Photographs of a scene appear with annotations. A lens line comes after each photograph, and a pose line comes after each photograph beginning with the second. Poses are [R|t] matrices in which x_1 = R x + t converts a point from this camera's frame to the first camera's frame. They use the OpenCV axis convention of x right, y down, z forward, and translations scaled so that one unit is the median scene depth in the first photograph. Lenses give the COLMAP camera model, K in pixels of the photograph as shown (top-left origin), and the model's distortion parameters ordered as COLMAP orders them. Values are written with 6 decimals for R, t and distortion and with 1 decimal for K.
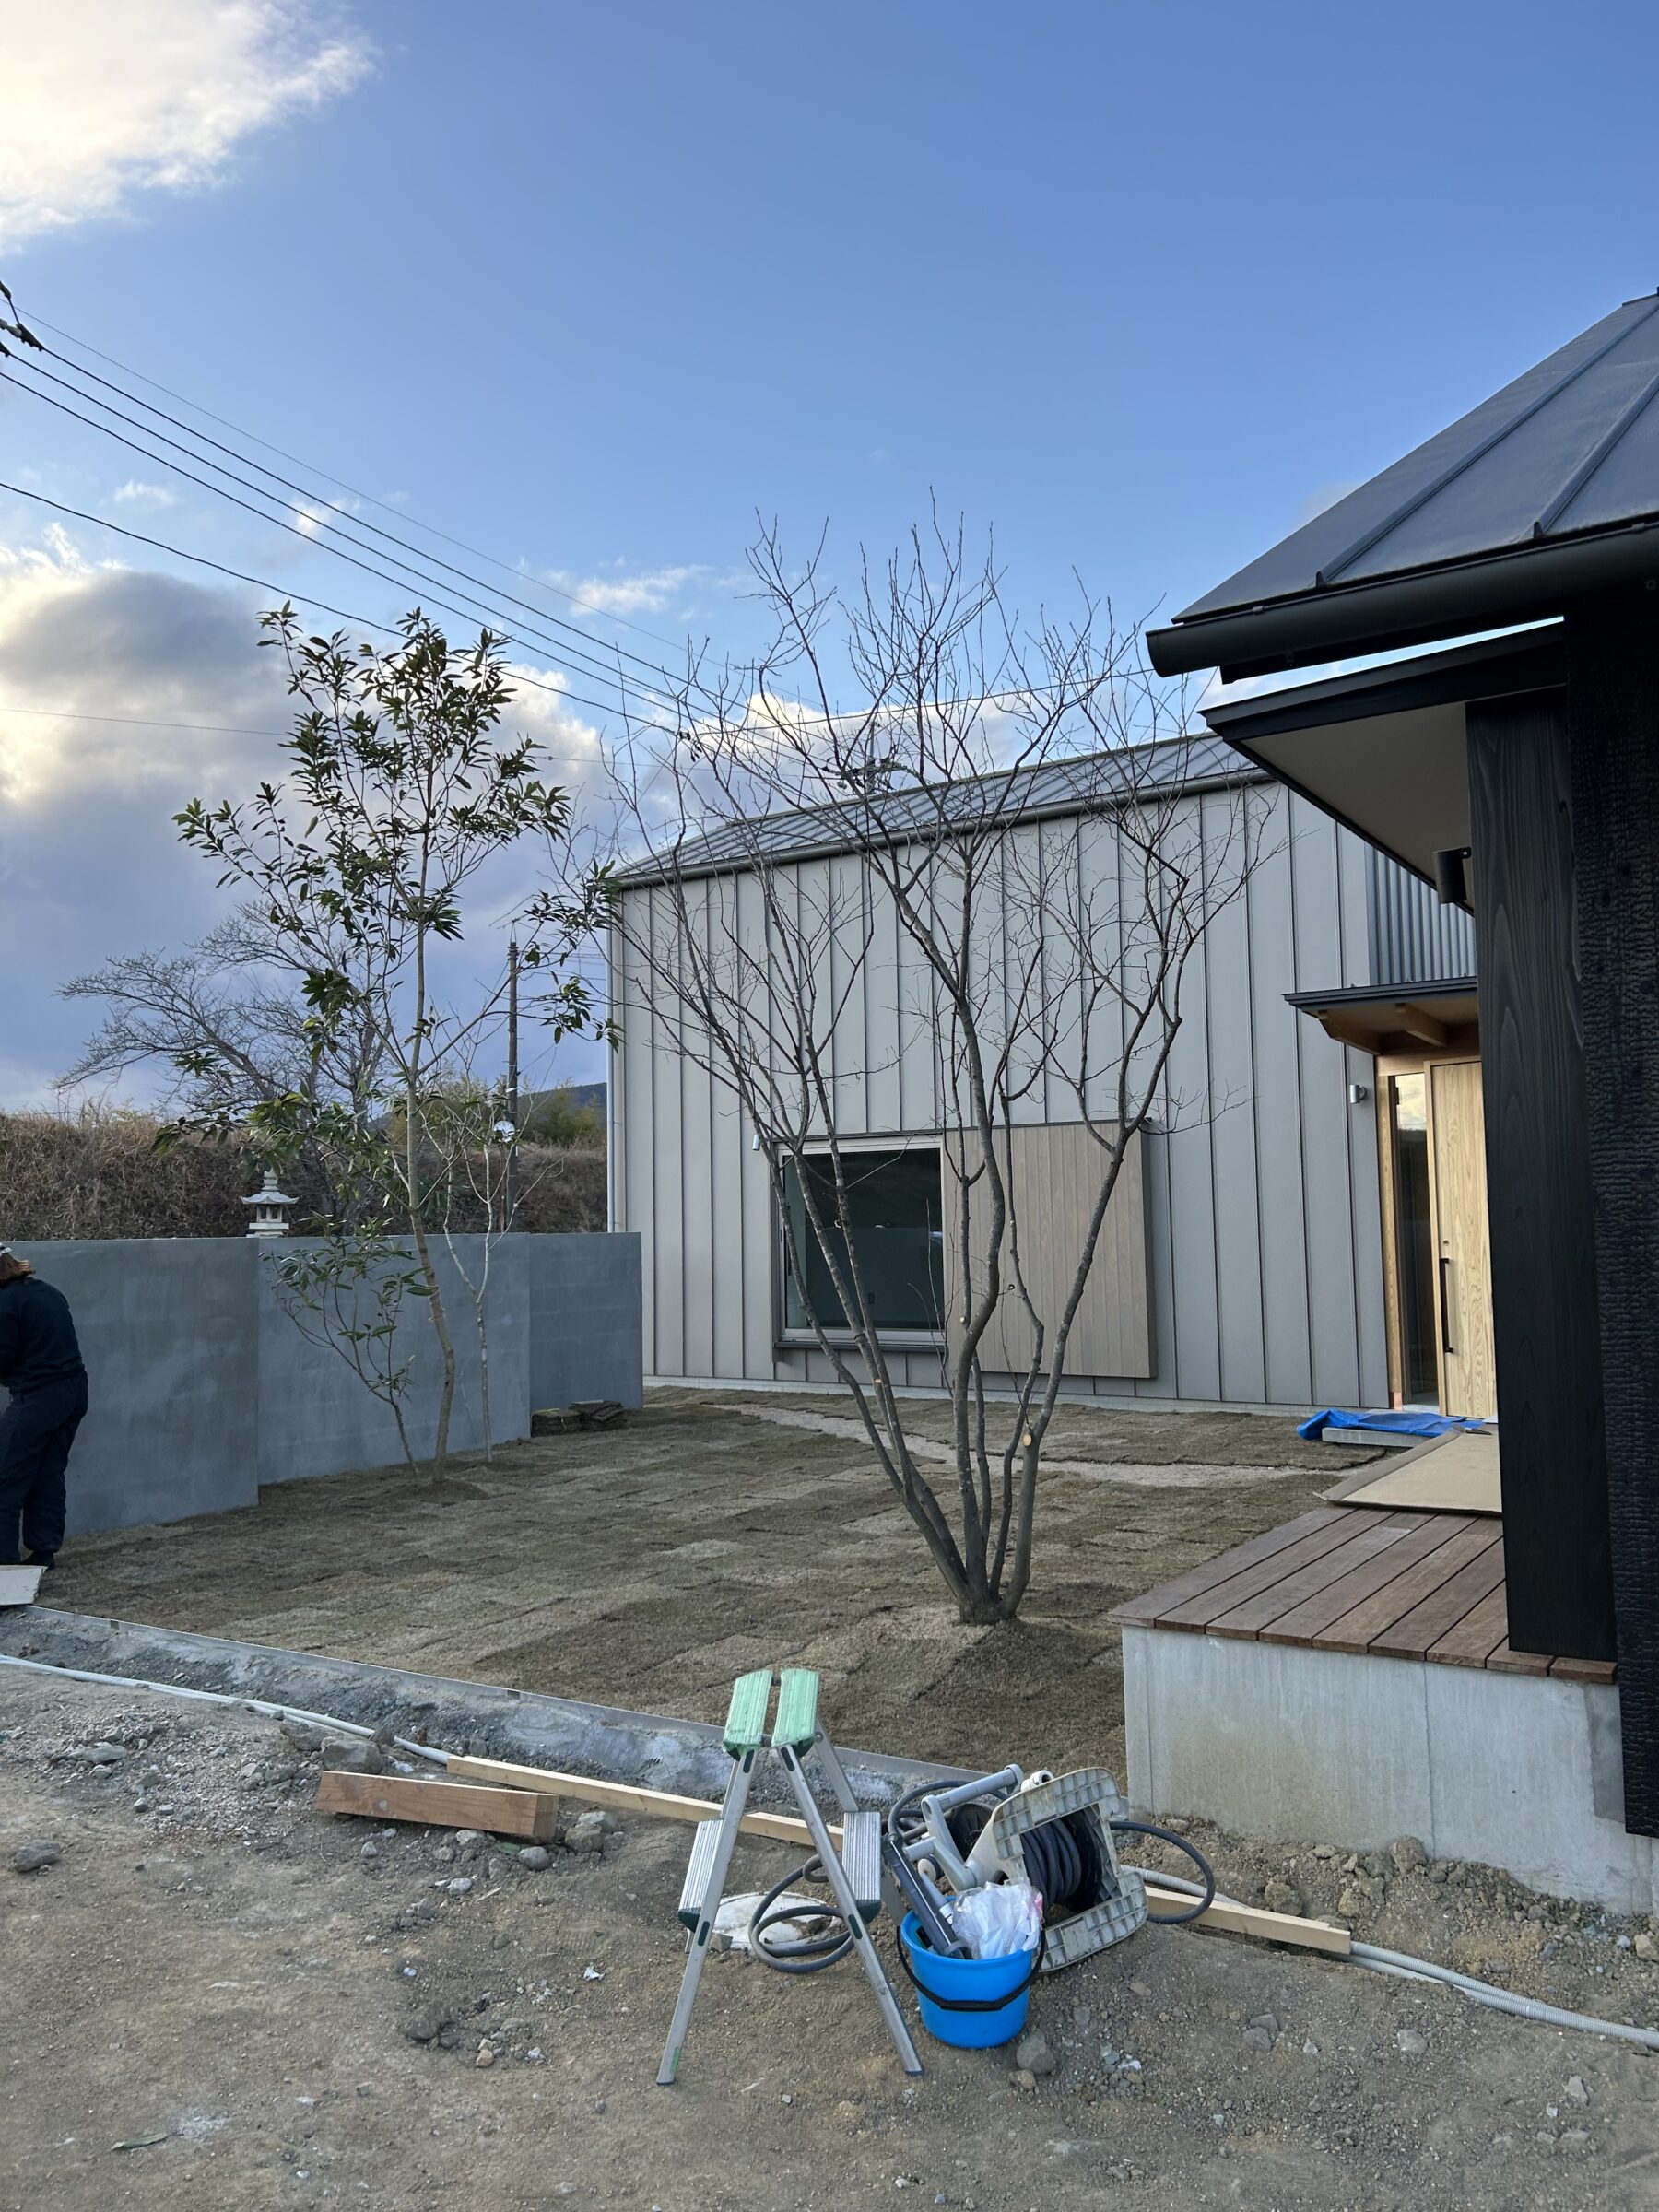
lens RADIAL K [[1639.6, 0, 829.5], [0, 1639.6, 1106.0], [0, 0, 1]] dist [0.000440, -0.003225]
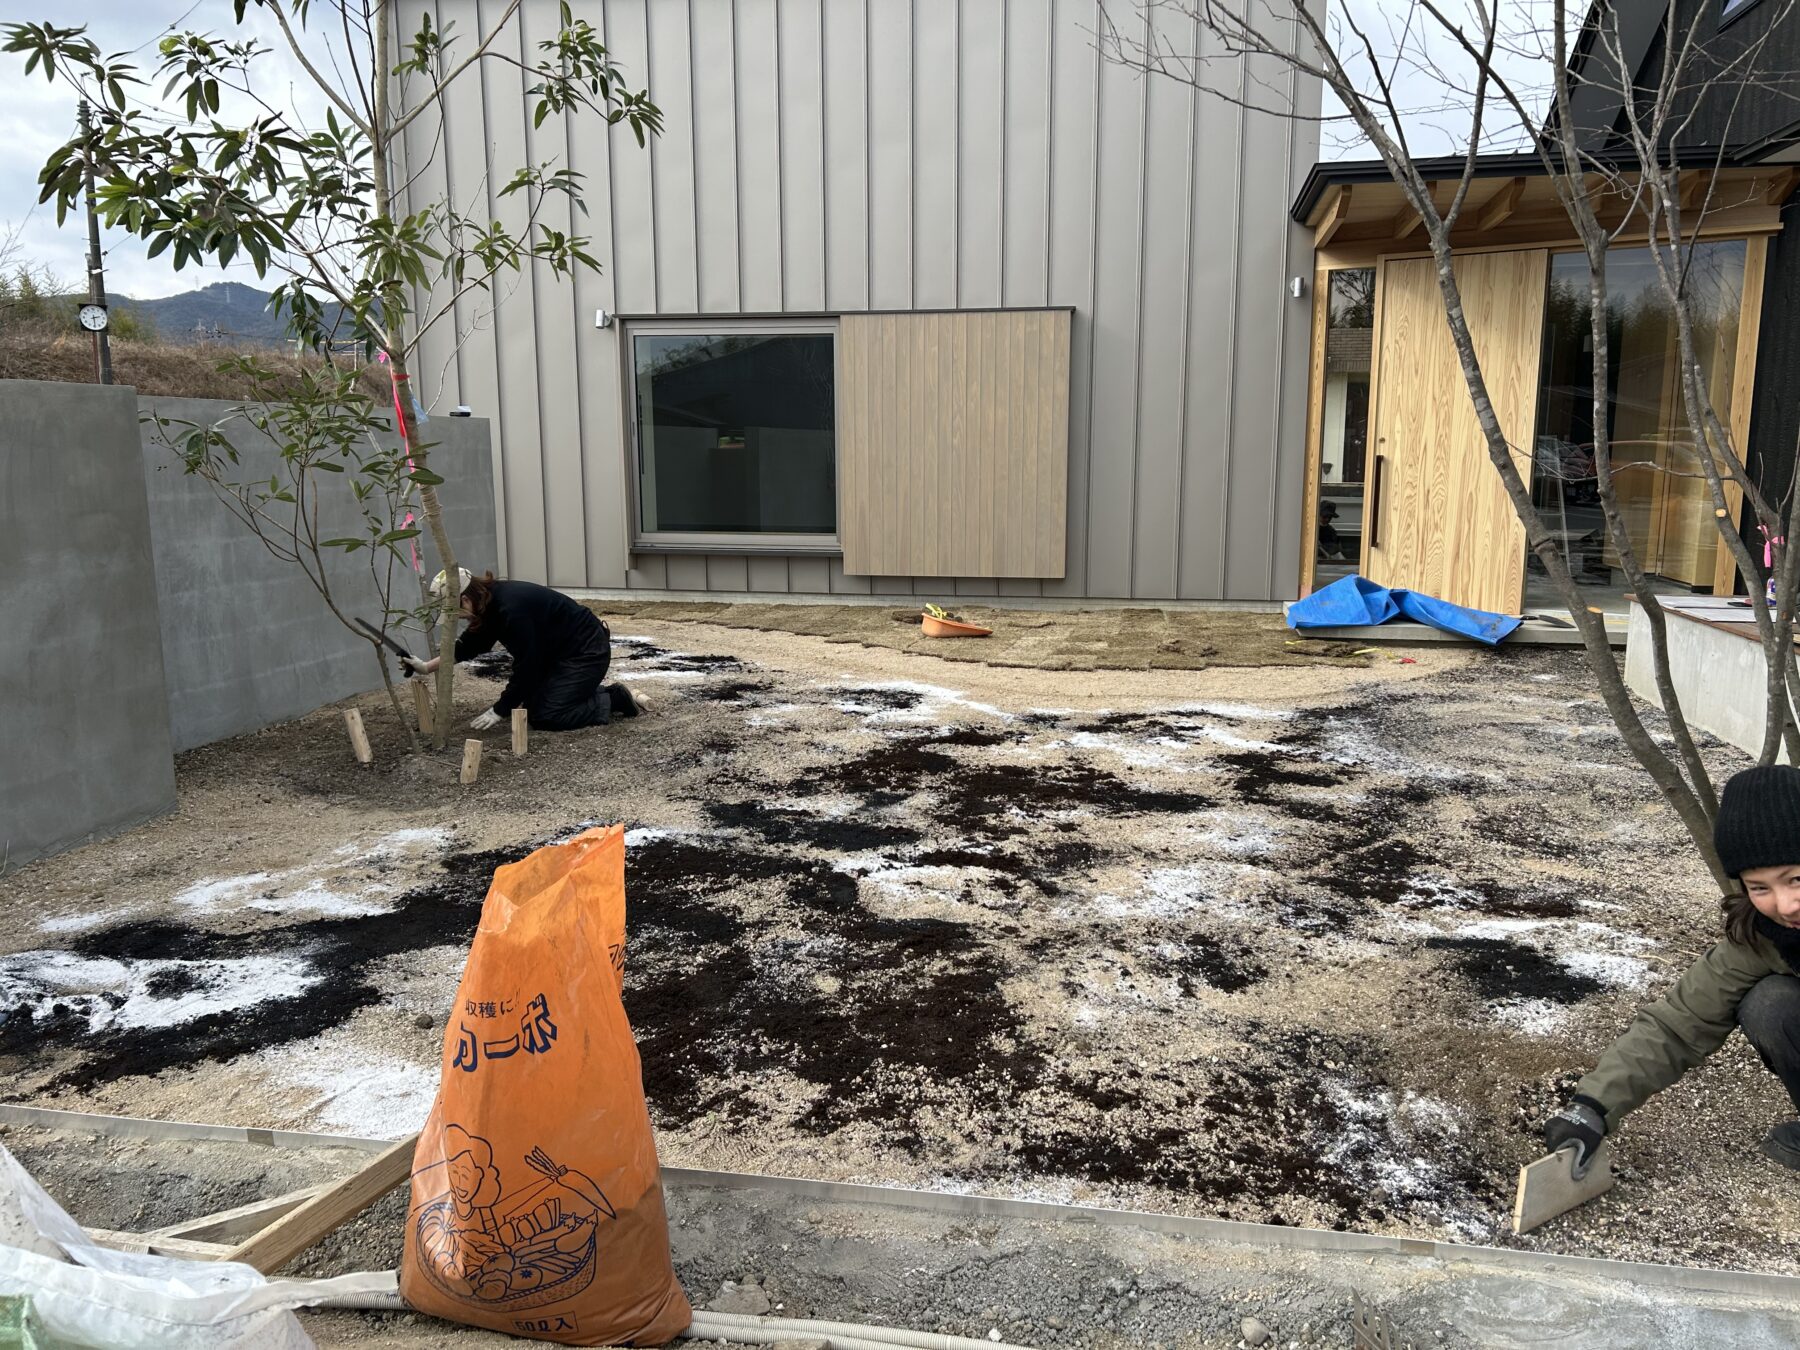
lens RADIAL K [[1334.2, 0, 900.0], [0, 1334.2, 675.0], [0, 0, 1]] dist [0.000440, -0.003225]
pose [[0.918893, -0.050228, 0.391296, -0.215019], [-0.043290, 0.973034, 0.226562, 0.044798], [-0.392124, -0.225125, 0.891940, 0.310754]]
